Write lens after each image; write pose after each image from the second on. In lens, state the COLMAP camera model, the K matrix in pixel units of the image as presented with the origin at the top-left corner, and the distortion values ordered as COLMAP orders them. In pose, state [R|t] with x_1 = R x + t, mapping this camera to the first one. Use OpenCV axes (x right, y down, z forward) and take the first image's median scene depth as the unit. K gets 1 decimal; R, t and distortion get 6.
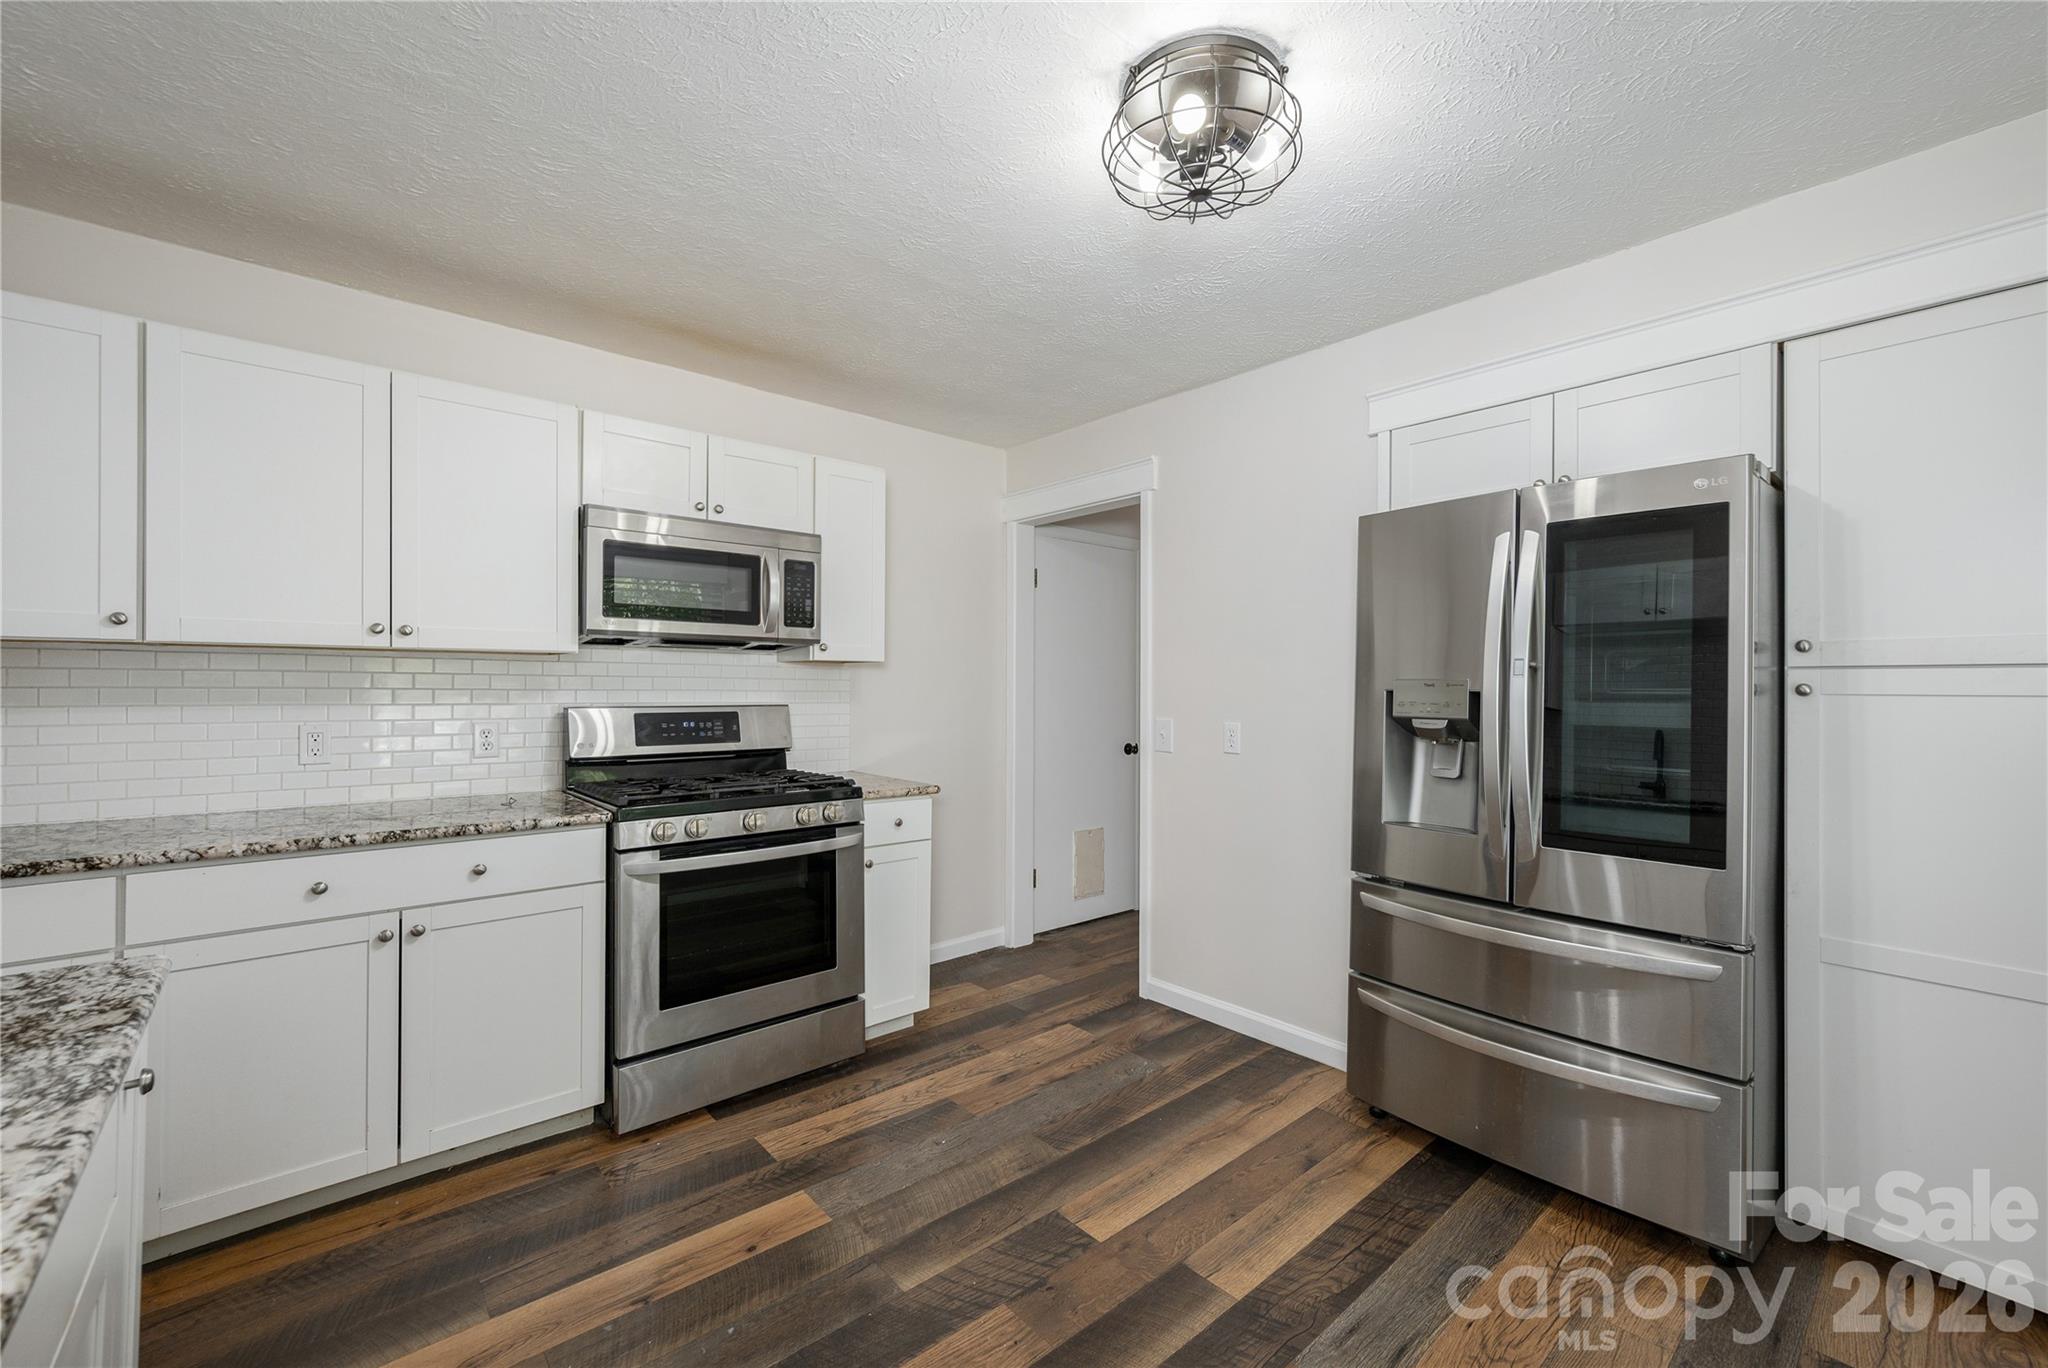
lens RADIAL K [[831.3, 0, 1024.5], [0, 831.3, 684.7], [0, 0, 1]] dist [0.006855, 0.000485]
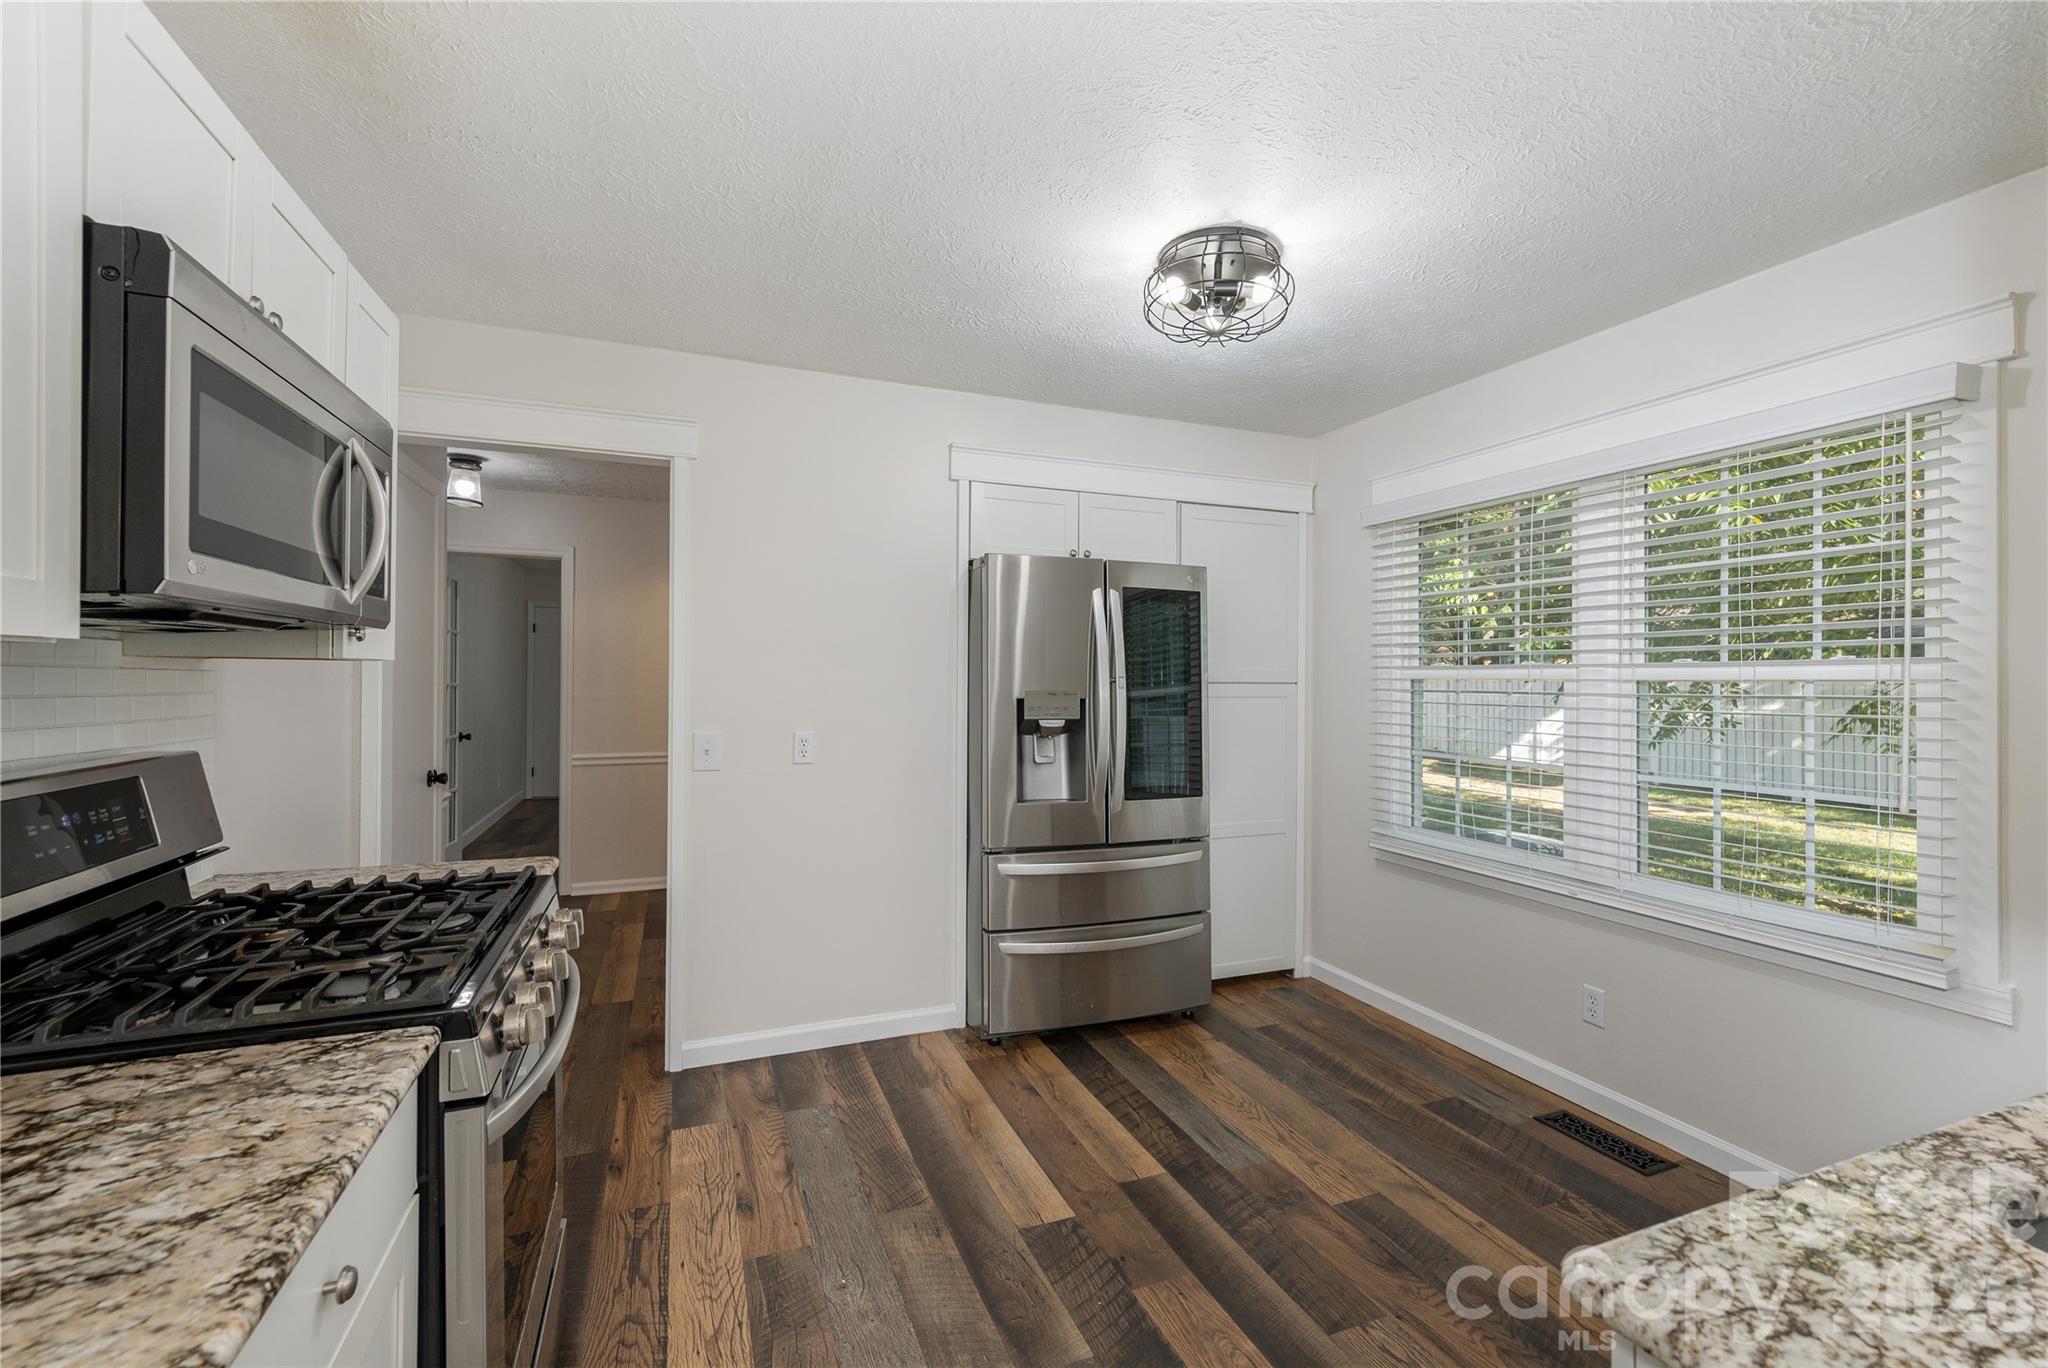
lens RADIAL K [[881.3, 0, 1033.2], [0, 881.3, 680.8], [0, 0, 1]] dist [-0.002214, -0.000977]
pose [[0.325150, -0.003056, 0.945658, -0.853776], [-0.008565, 0.999944, 0.006176, -0.028771], [-0.945624, -0.010108, 0.325105, 0.582039]]
